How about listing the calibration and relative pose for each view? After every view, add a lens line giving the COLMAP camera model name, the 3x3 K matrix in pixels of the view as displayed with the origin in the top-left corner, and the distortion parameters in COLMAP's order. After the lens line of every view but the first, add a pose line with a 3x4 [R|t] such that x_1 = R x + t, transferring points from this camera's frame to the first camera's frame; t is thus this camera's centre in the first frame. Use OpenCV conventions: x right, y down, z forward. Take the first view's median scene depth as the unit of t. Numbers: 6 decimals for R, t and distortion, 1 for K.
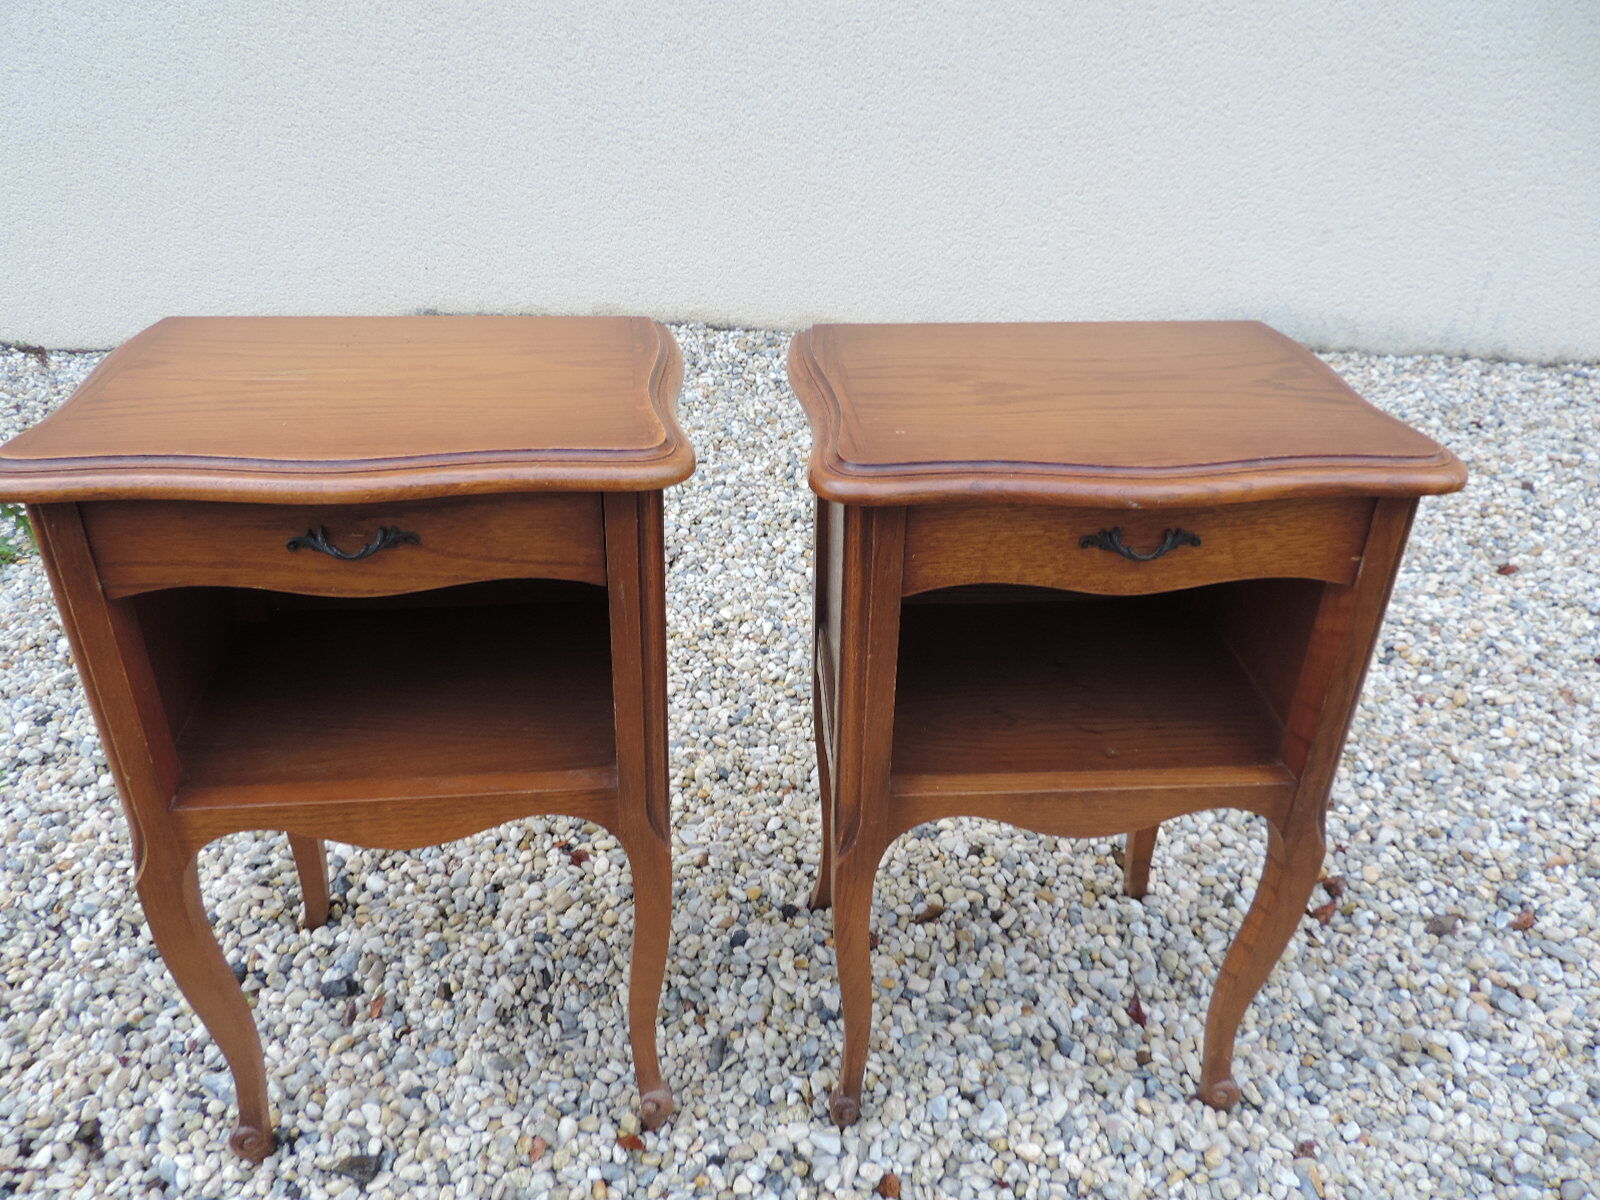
lens RADIAL K [[1131.9, 0, 794.6], [0, 1131.9, 592.0], [0, 0, 1]] dist [-0.040814, 0.014323]
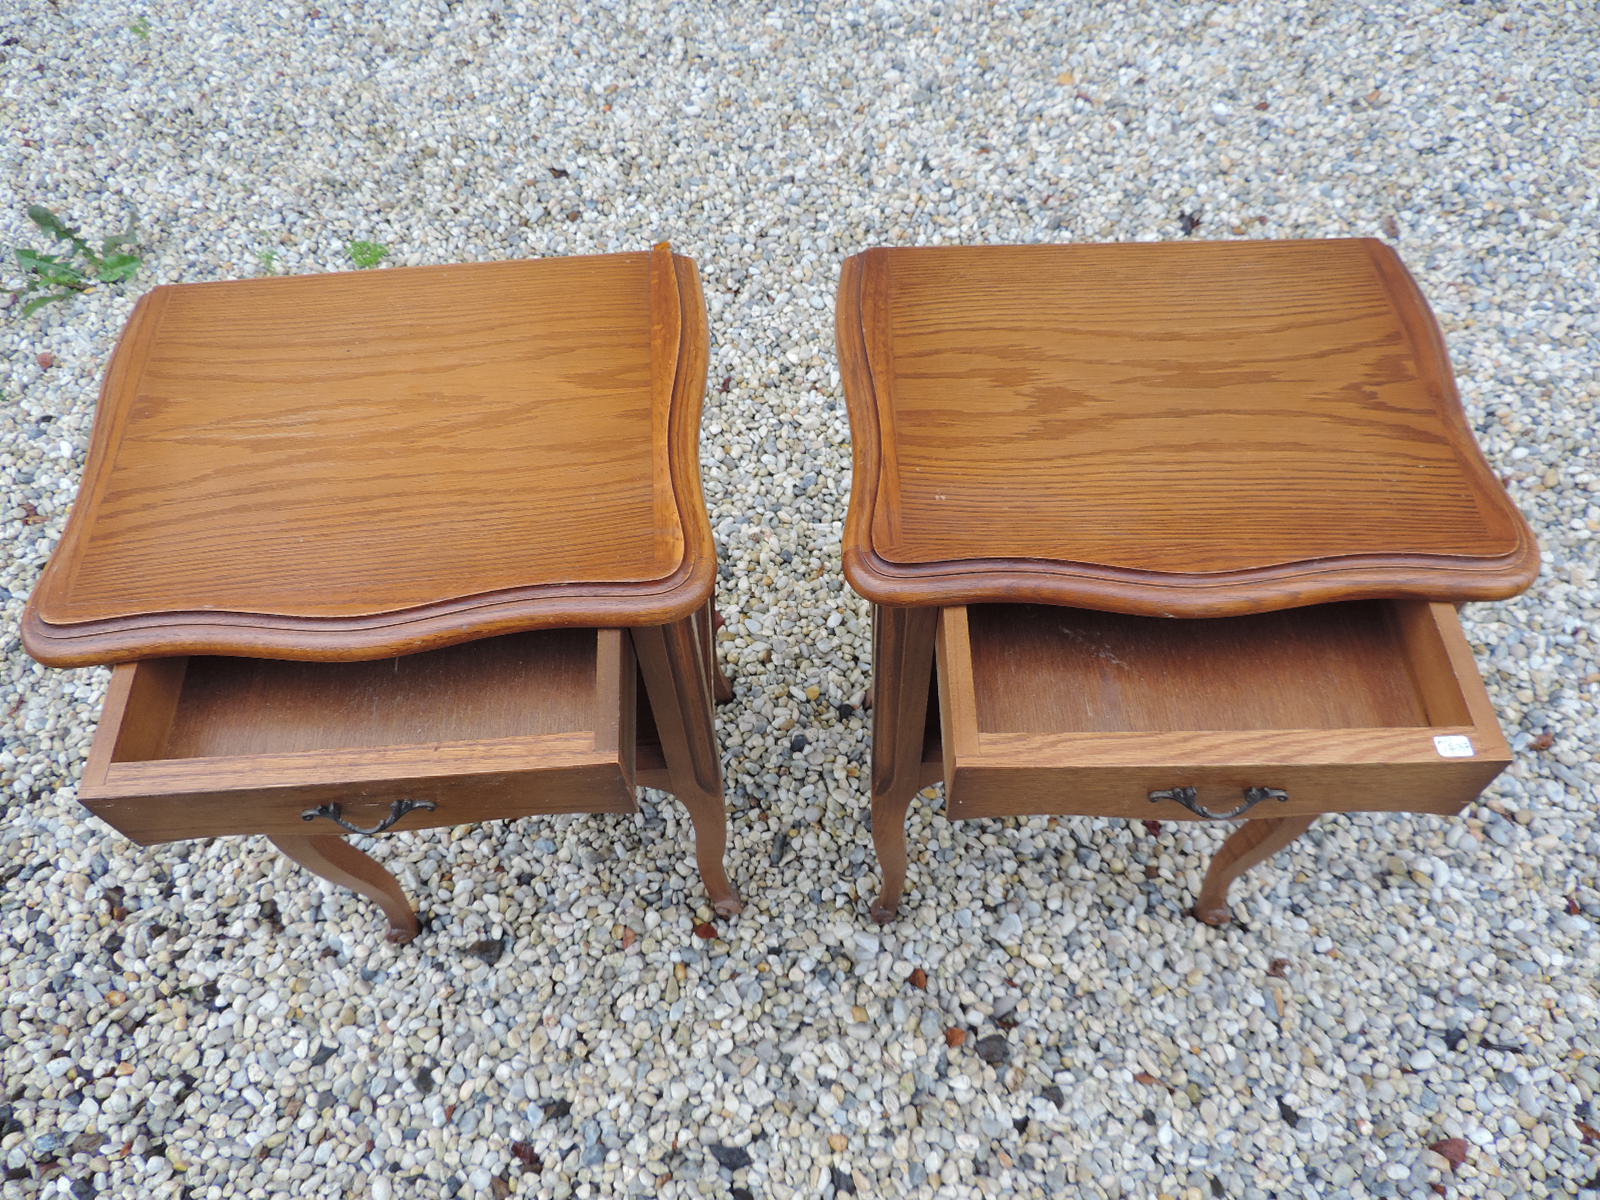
lens RADIAL K [[1131.9, 0, 799.8], [0, 1131.9, 595.4], [0, 0, 1]] dist [-0.040814, 0.014323]
pose [[0.997154, 0.024154, -0.071420, 0.030752], [0.008292, 0.906411, 0.422315, -0.323531], [0.074937, -0.421705, 0.903631, 0.060706]]
